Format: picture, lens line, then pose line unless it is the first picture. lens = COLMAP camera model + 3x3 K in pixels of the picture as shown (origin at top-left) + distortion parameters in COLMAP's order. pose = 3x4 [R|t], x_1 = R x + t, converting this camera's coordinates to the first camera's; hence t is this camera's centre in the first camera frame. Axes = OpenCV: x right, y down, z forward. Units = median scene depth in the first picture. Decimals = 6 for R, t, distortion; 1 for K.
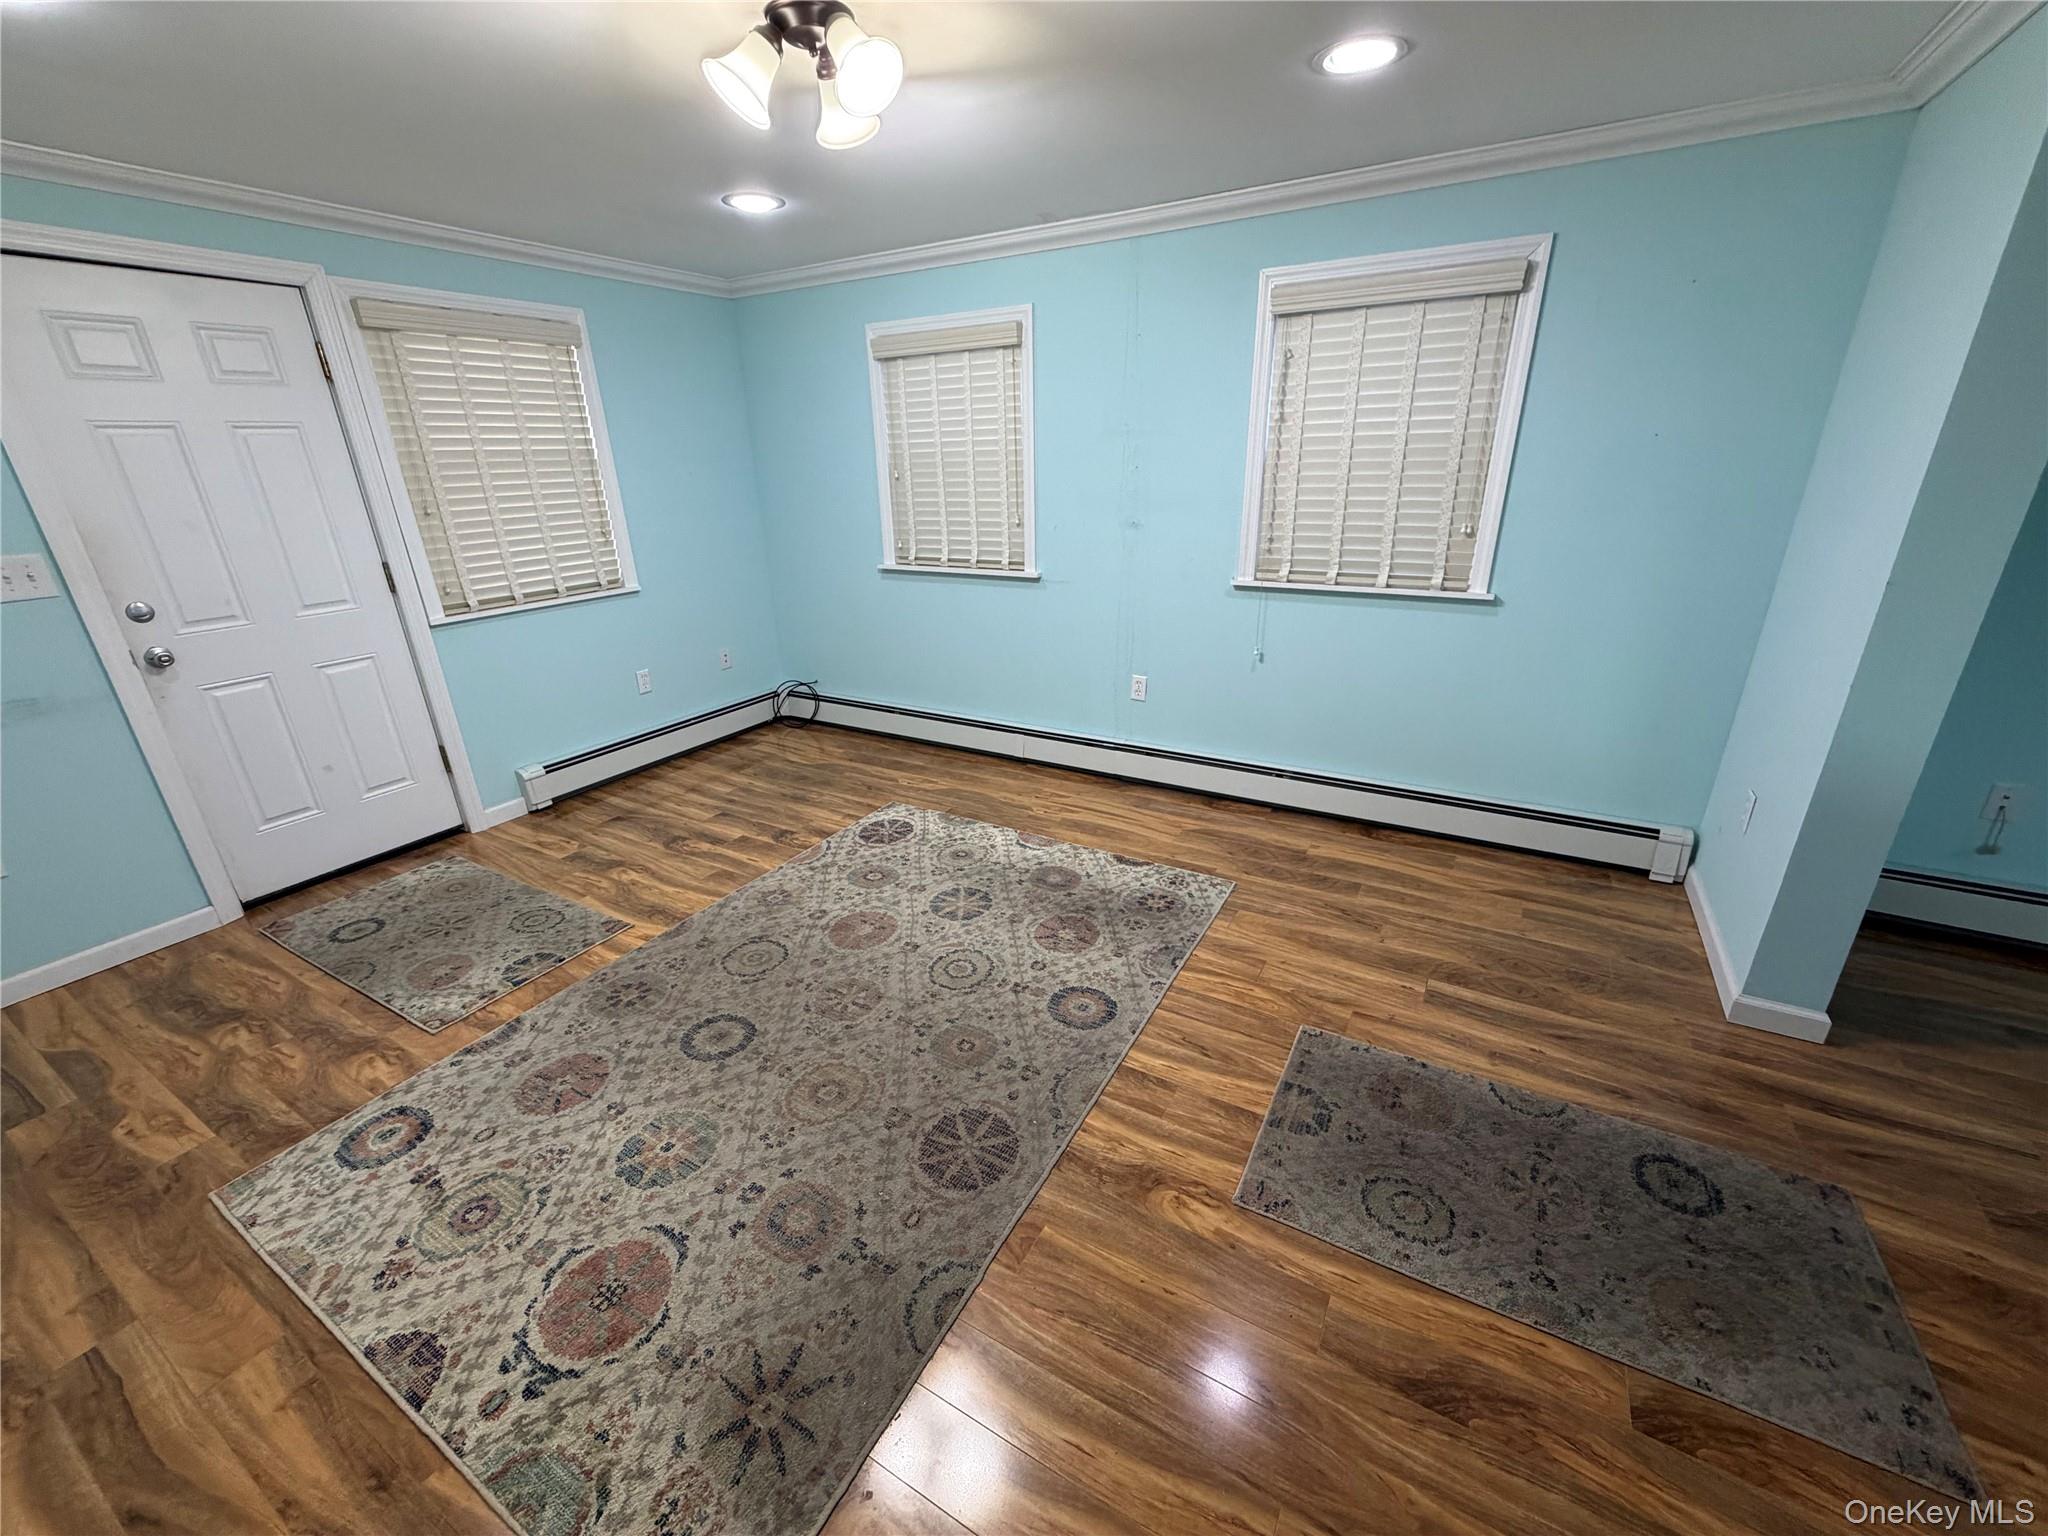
lens RADIAL K [[814.3, 0, 1020.3], [0, 814.3, 767.8], [0, 0, 1]] dist [0.000794, -0.000194]
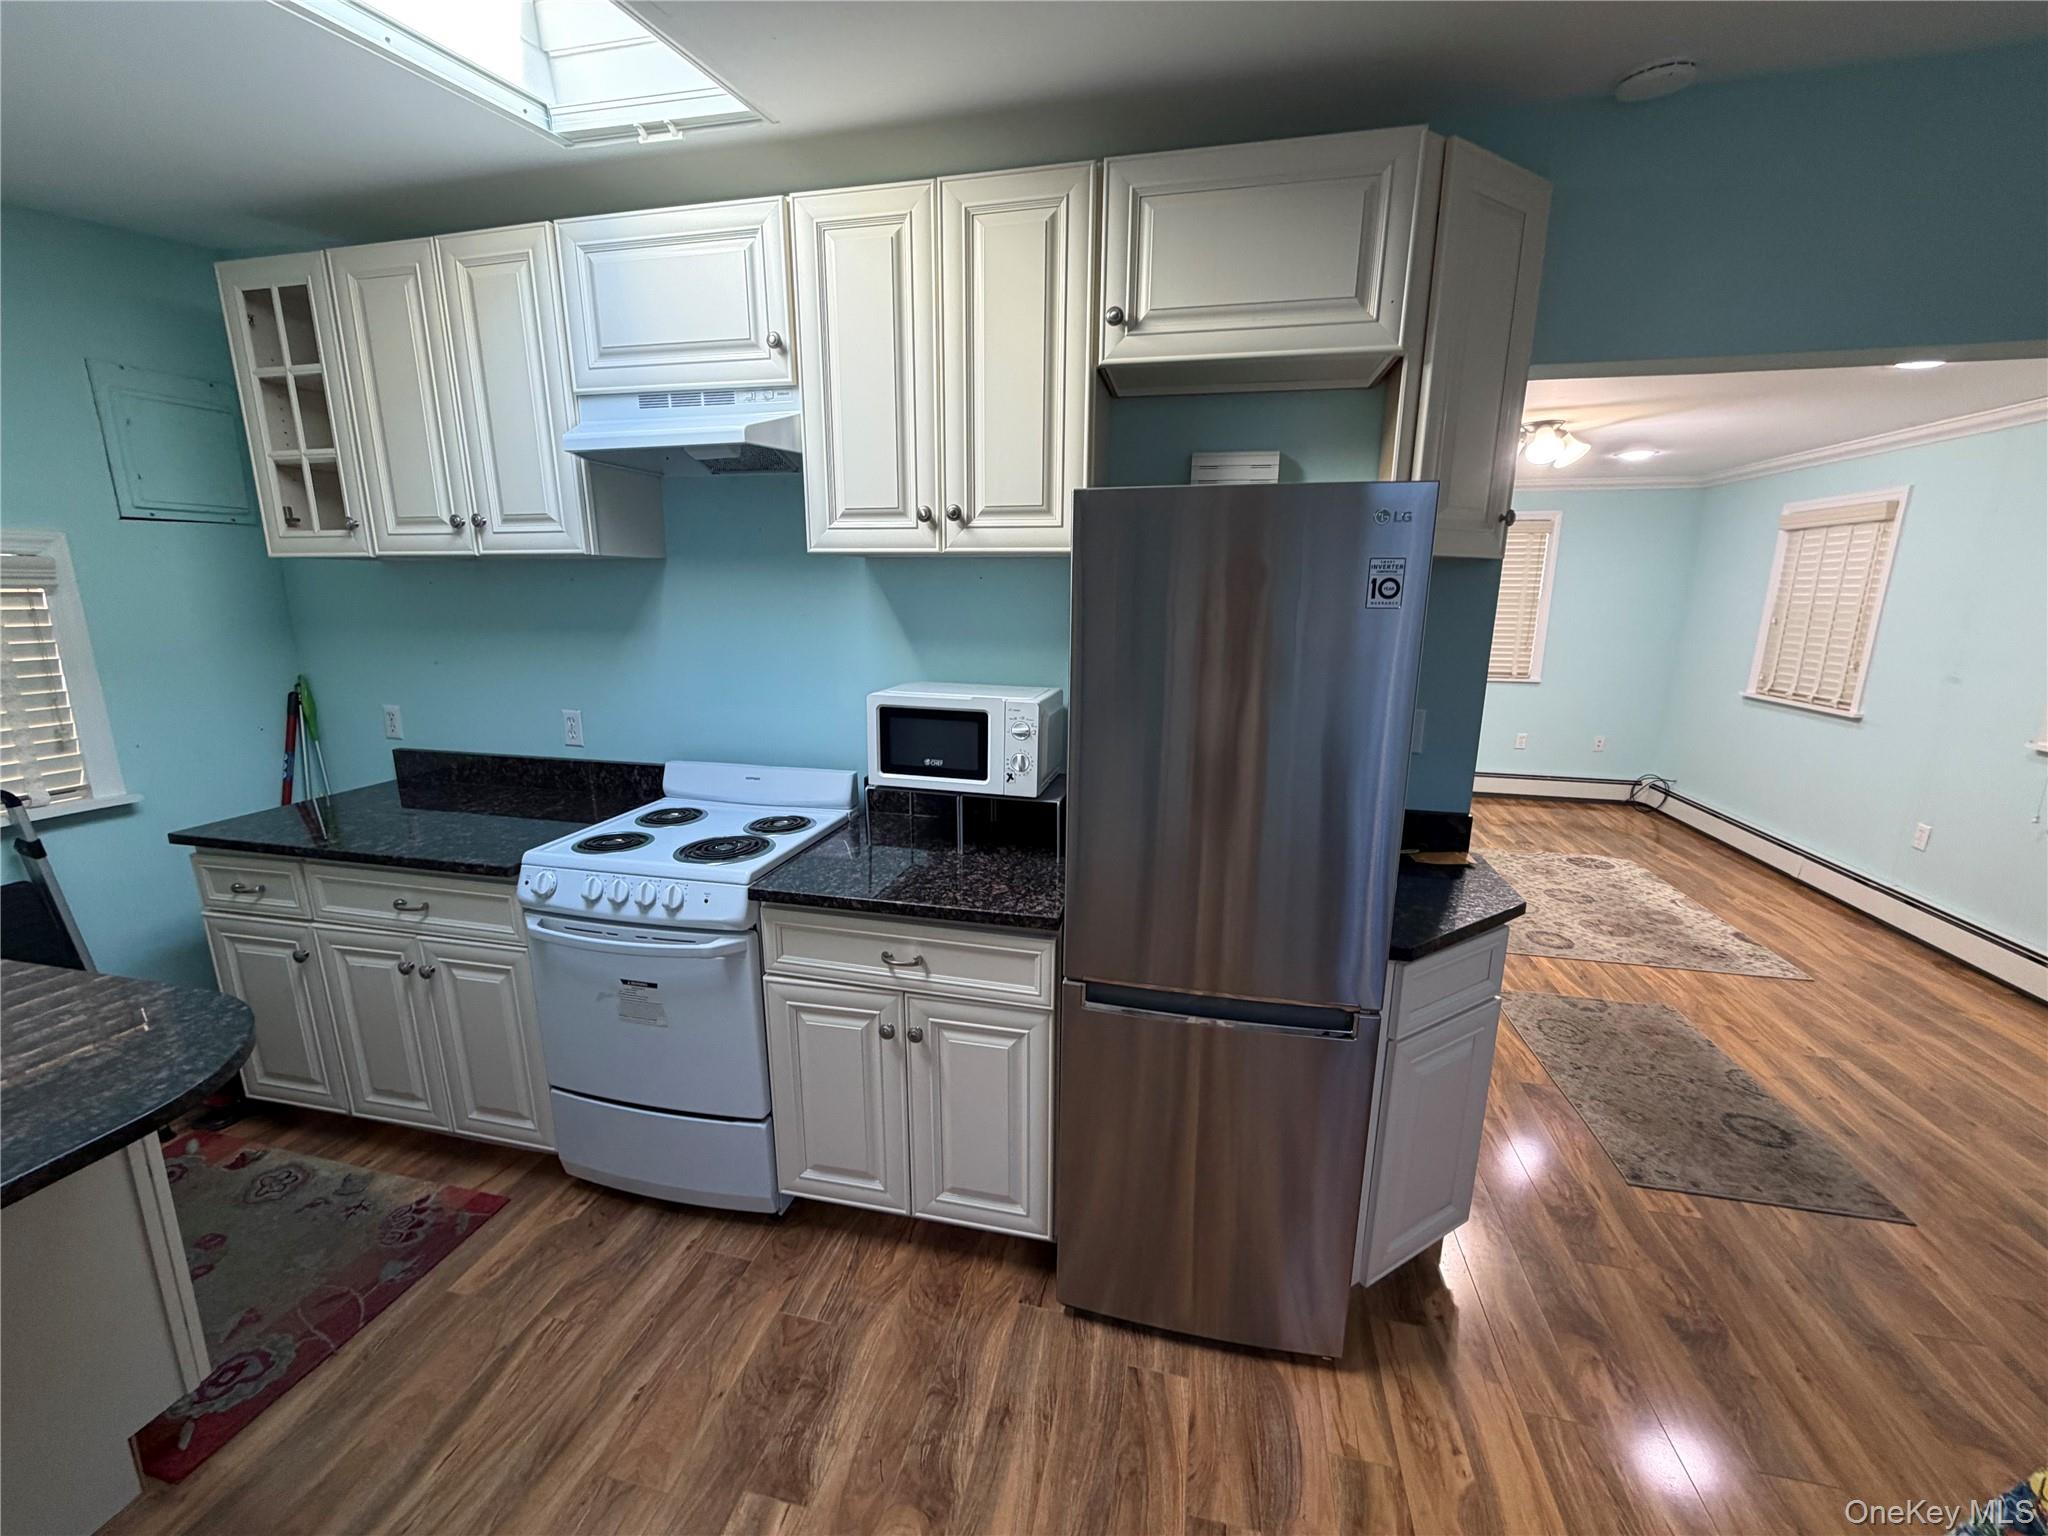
lens RADIAL K [[814.3, 0, 1017.9], [0, 814.3, 767.8], [0, 0, 1]] dist [0.000794, -0.000194]
pose [[0.295116, 0.230999, -0.927117, 0.979917], [-0.357959, 0.926394, 0.116875, 0.140862], [0.885874, 0.297378, 0.356082, -0.496197]]
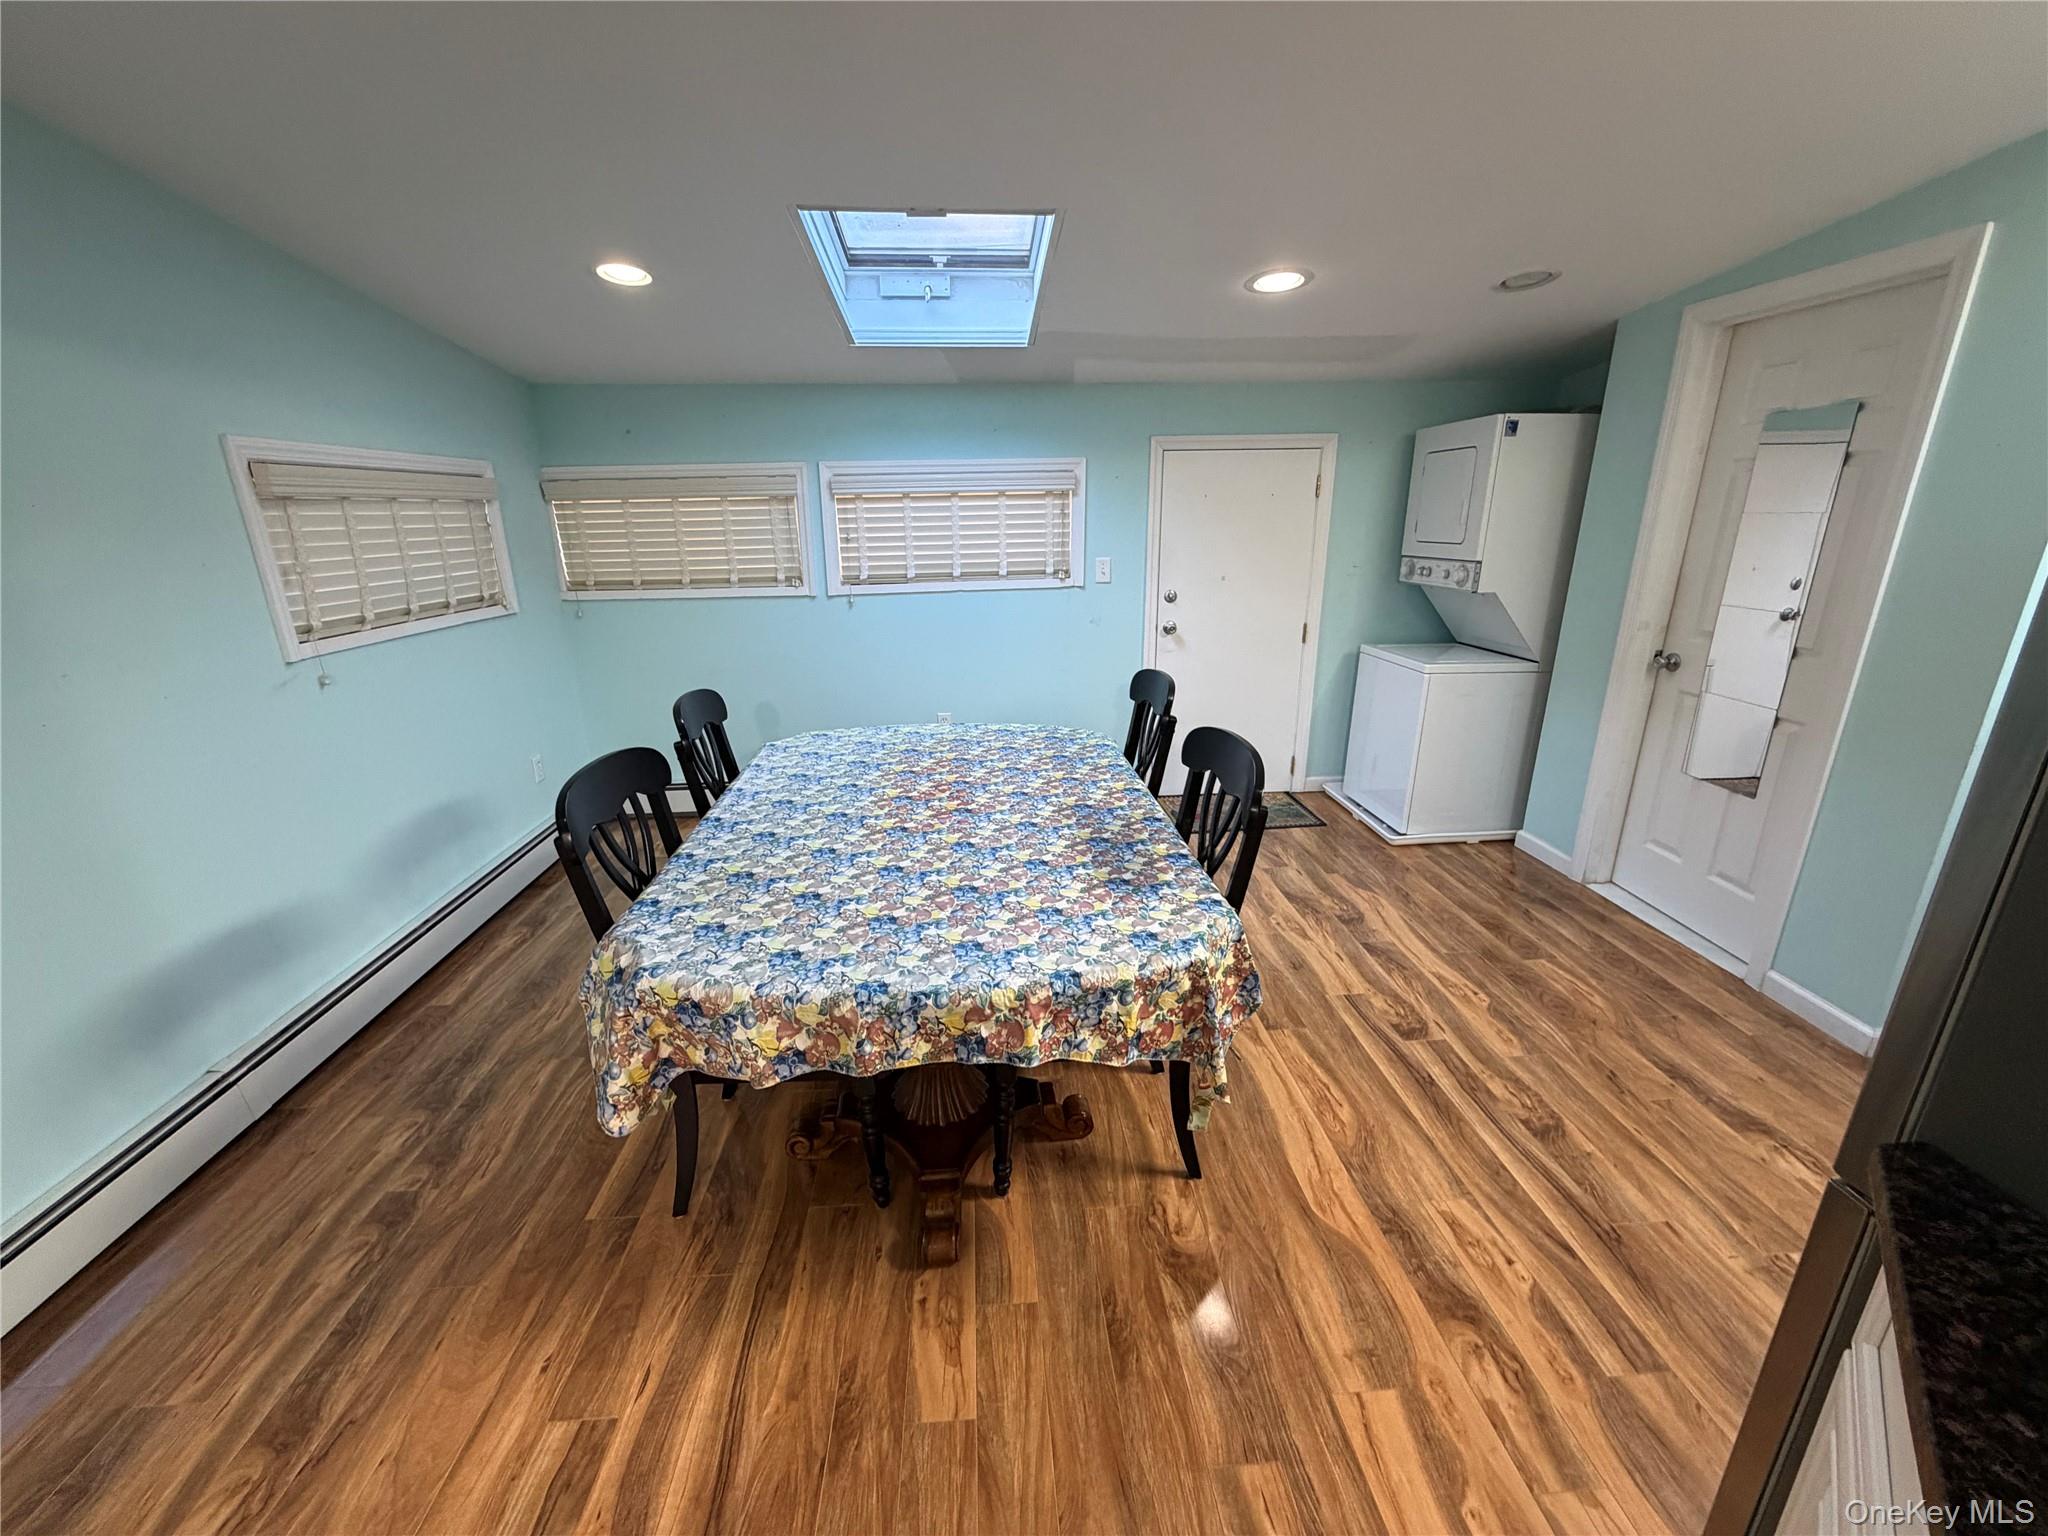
lens RADIAL K [[814.3, 0, 1018.6], [0, 814.3, 768.5], [0, 0, 1]] dist [0.000794, -0.000194]
pose [[-0.553522, -0.222032, 0.802692, 0.544574], [0.330711, 0.825965, 0.456522, -0.121147], [-0.764358, 0.518154, -0.383762, 0.244047]]
